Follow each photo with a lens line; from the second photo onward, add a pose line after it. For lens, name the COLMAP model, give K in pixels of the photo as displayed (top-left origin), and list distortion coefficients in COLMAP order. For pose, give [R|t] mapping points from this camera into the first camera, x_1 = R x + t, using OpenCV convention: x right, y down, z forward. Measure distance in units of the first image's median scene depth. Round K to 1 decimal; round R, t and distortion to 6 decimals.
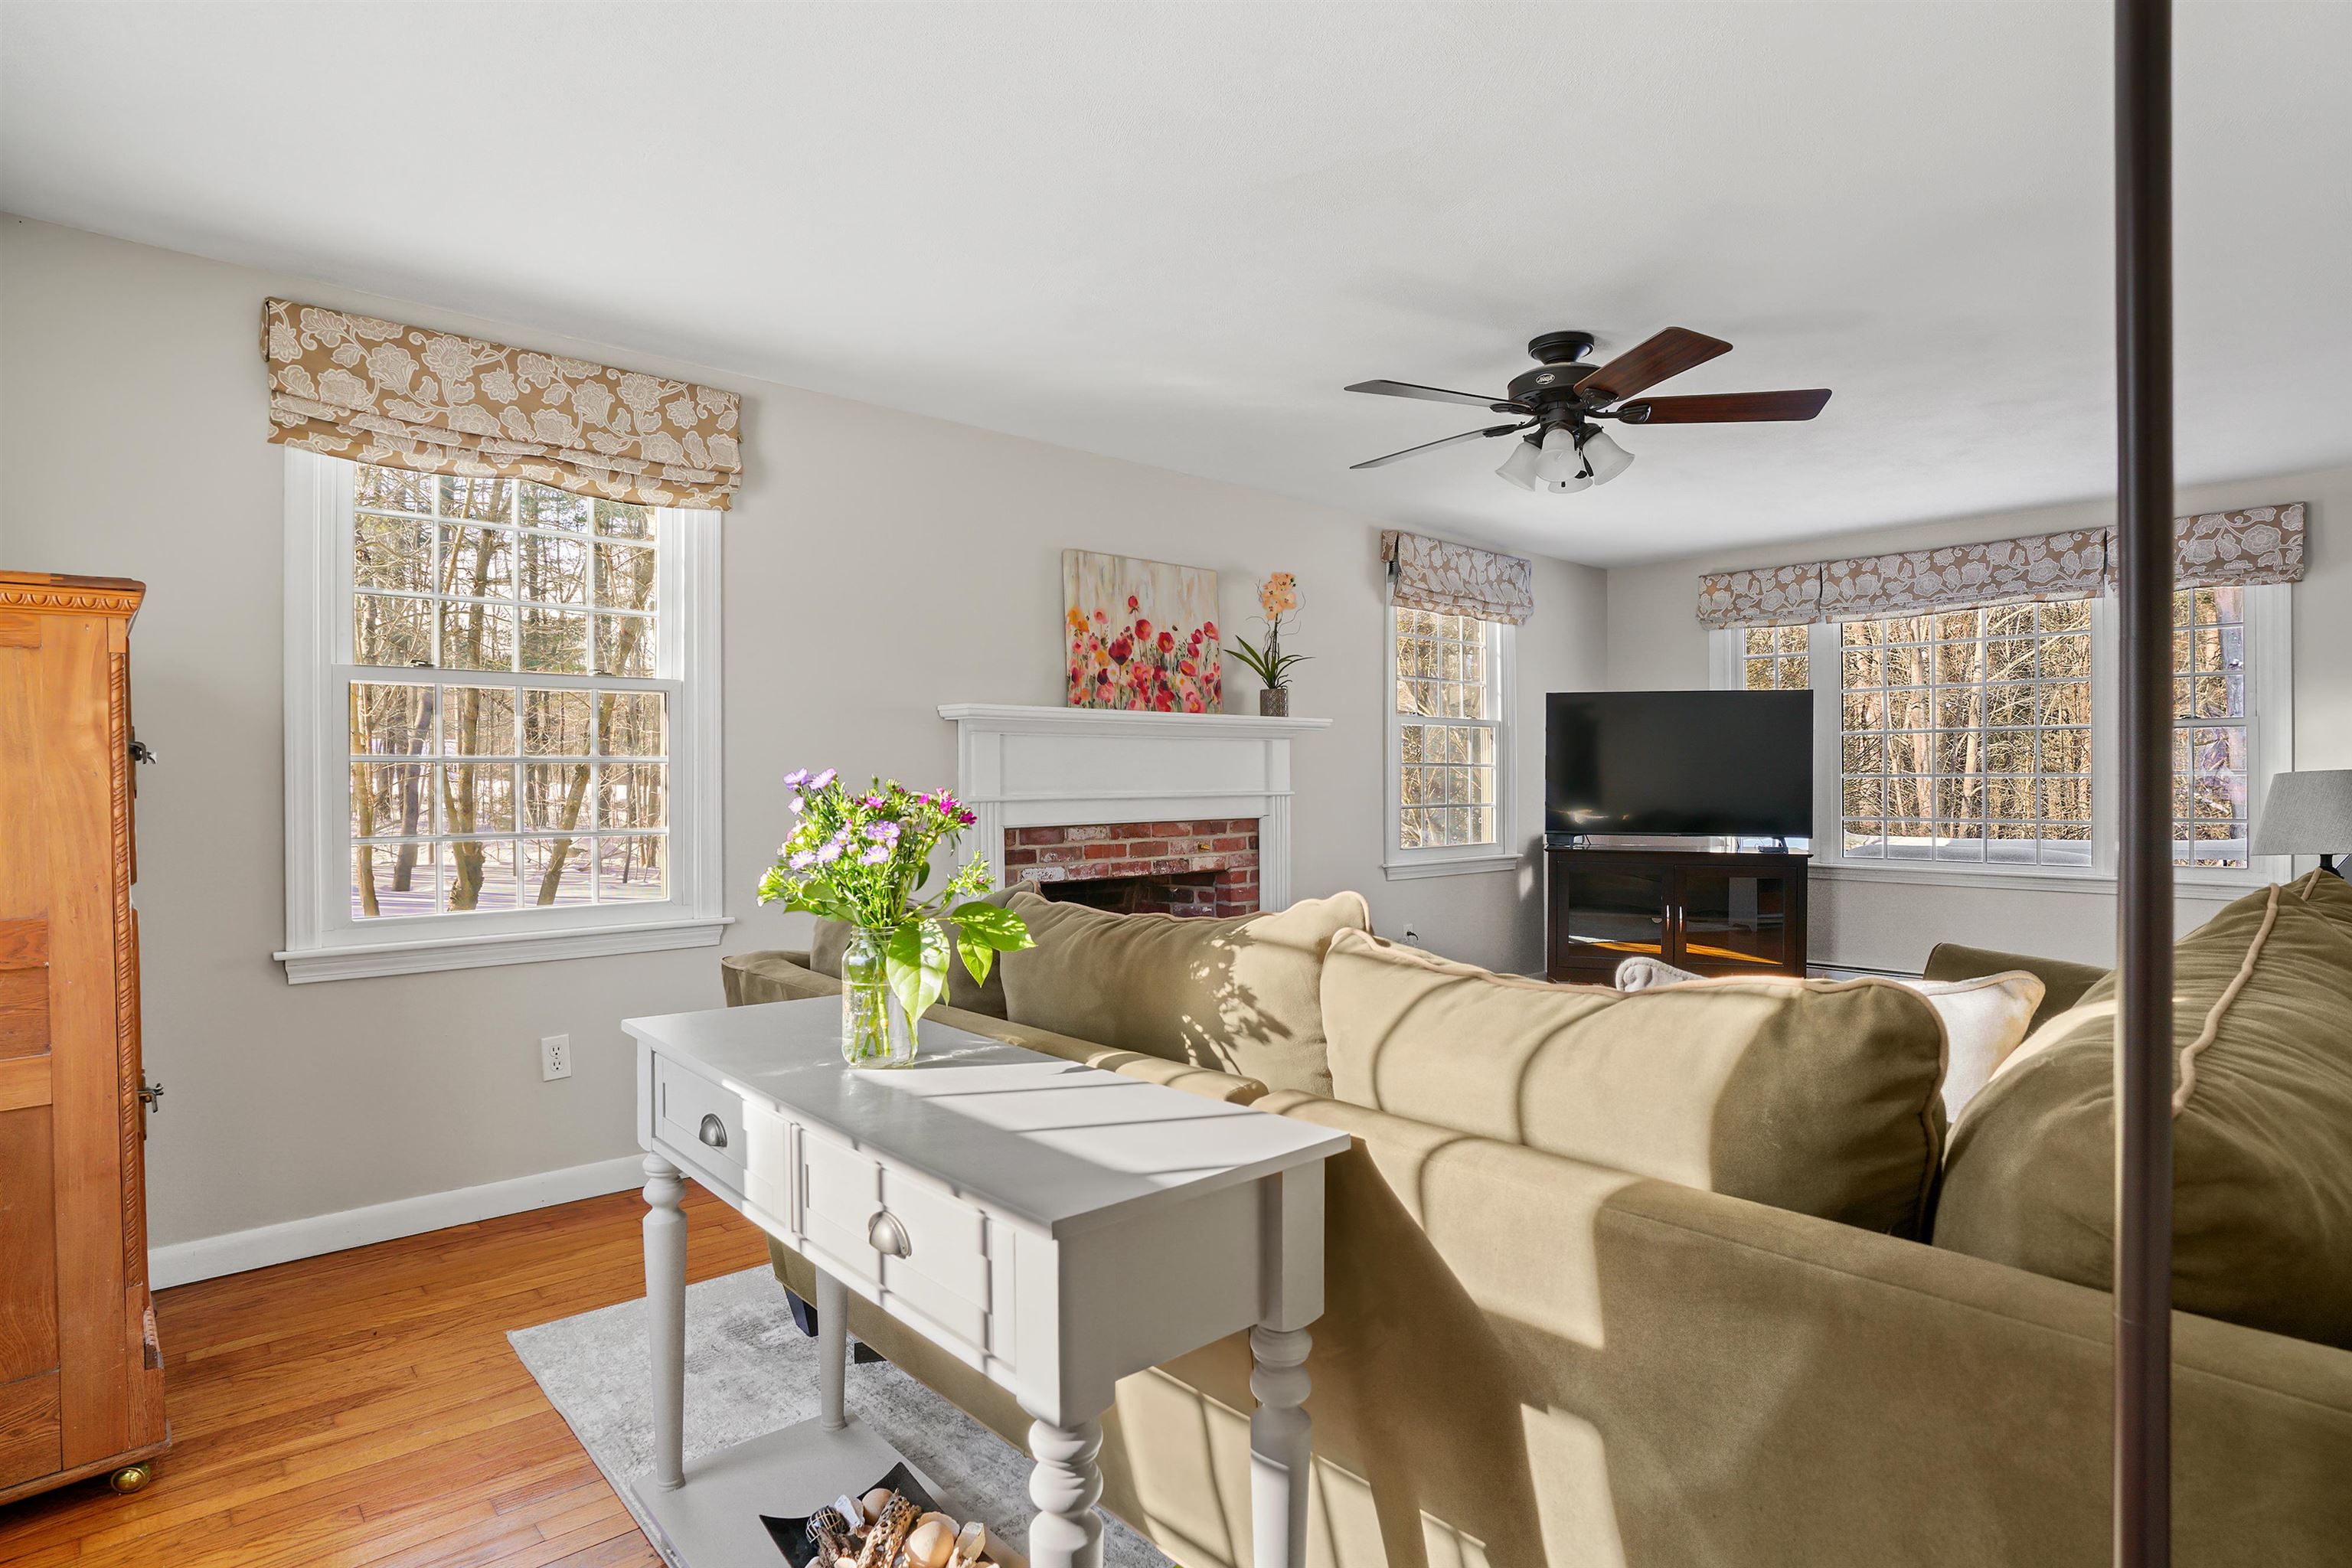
lens RADIAL K [[1229.4, 0, 1174.1], [0, 1229.4, 776.4], [0, 0, 1]] dist [0.001208, 0.000351]
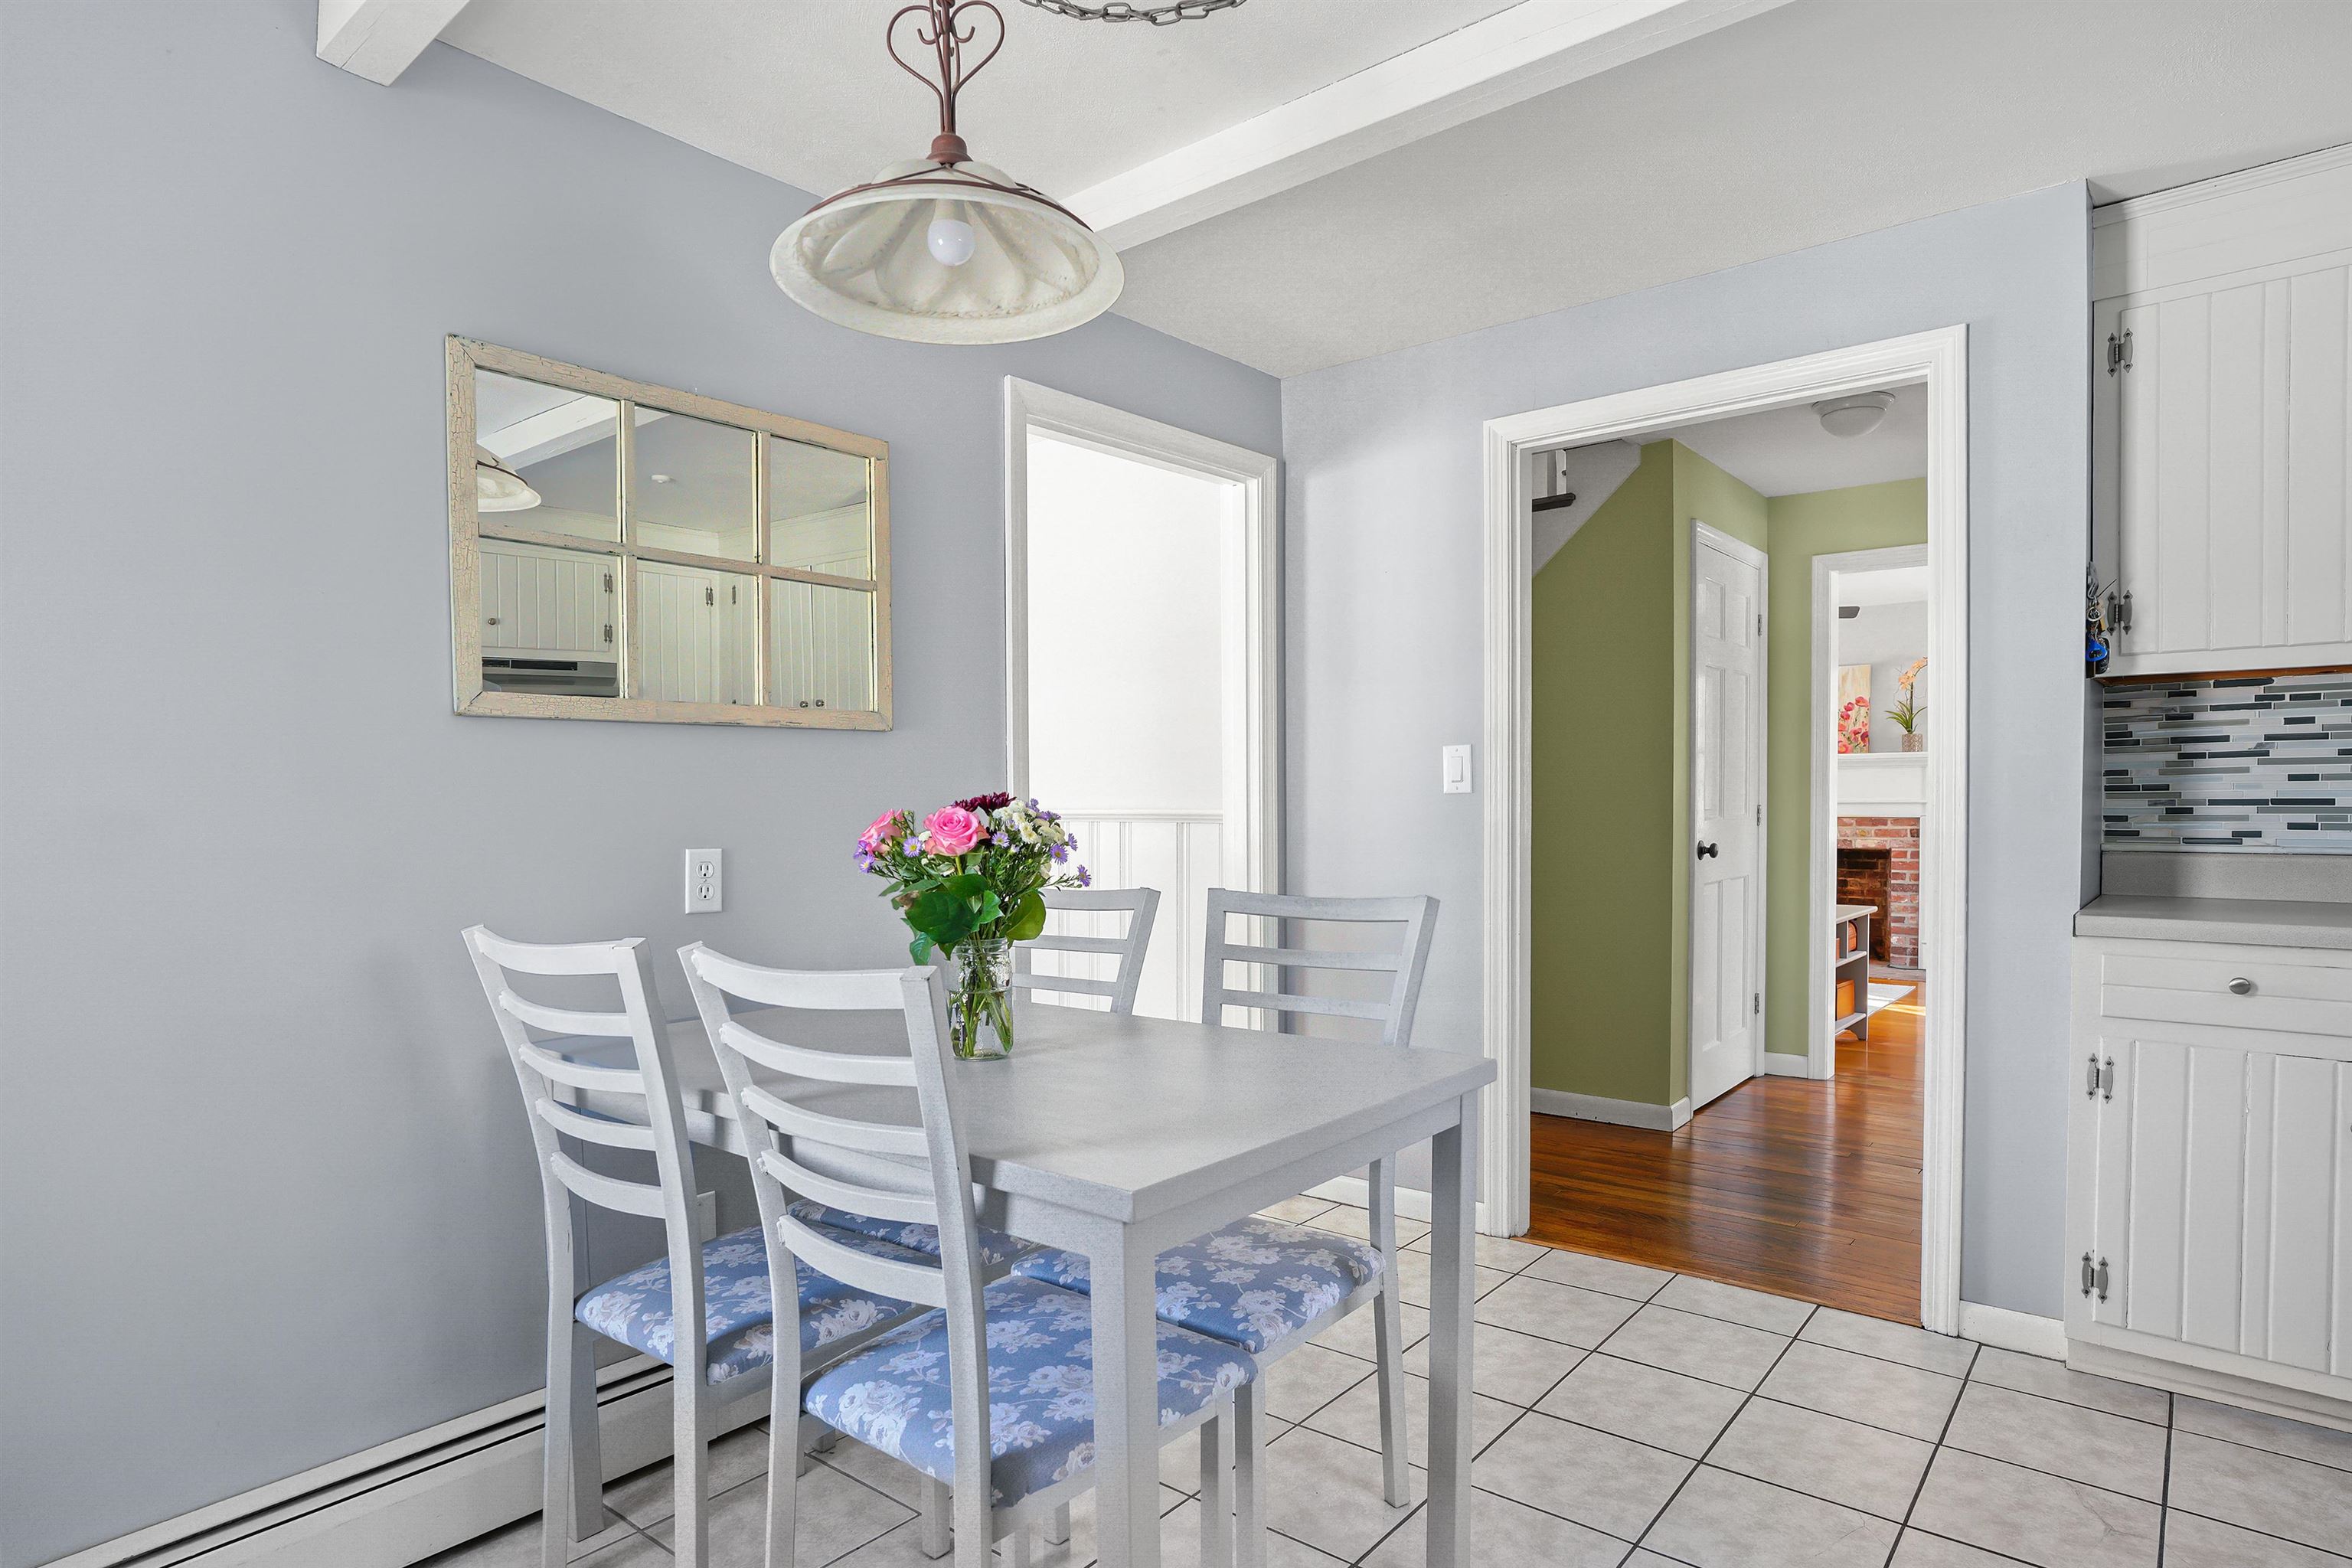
lens RADIAL K [[1289.8, 0, 1177.4], [0, 1289.8, 829.4], [0, 0, 1]] dist [-0.000298, 0.000469]
pose [[0.175551, 0.029252, -0.984036, 1.650934], [-0.000745, 0.999562, 0.029581, 0.001943], [0.984470, -0.004460, 0.175496, -0.220359]]
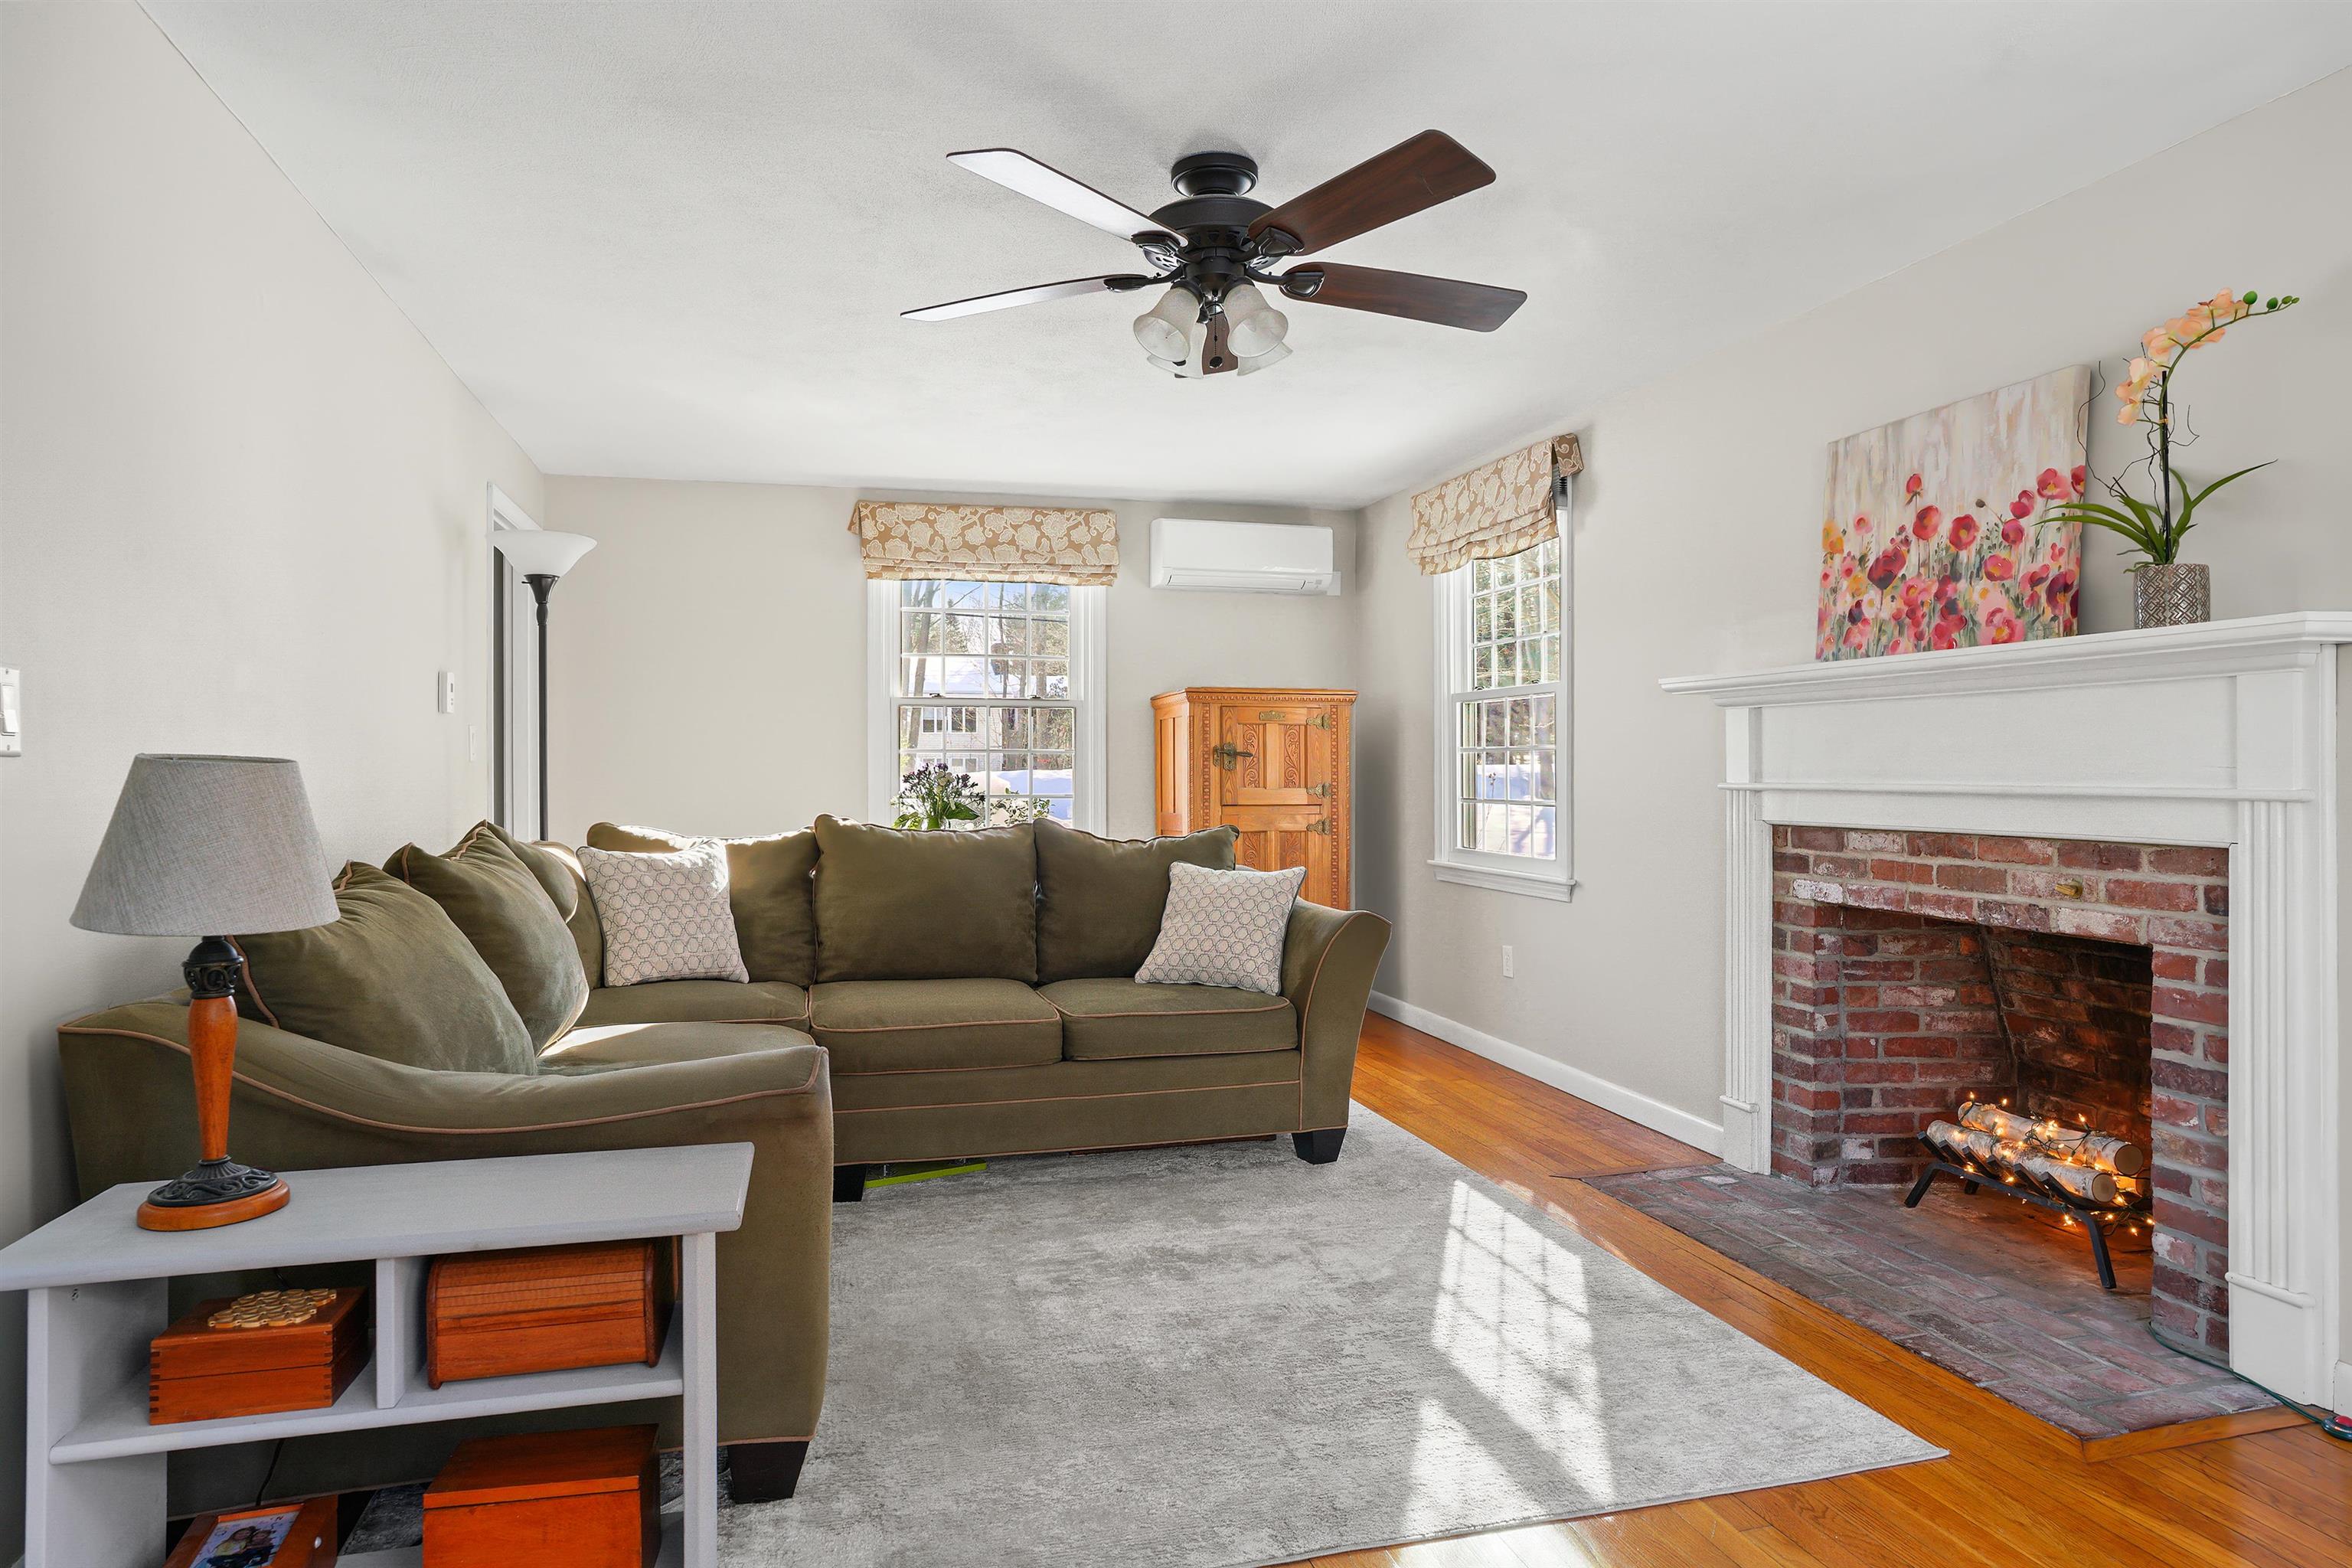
lens RADIAL K [[1385.4, 0, 1176.0], [0, 1385.4, 784.0], [0, 0, 1]] dist [0.006761, 0.002074]
pose [[-0.445137, 0.011843, -0.895384, 0.775511], [-0.000777, 0.999907, 0.013612, 0.003836], [0.895462, 0.006755, -0.445086, 0.970448]]
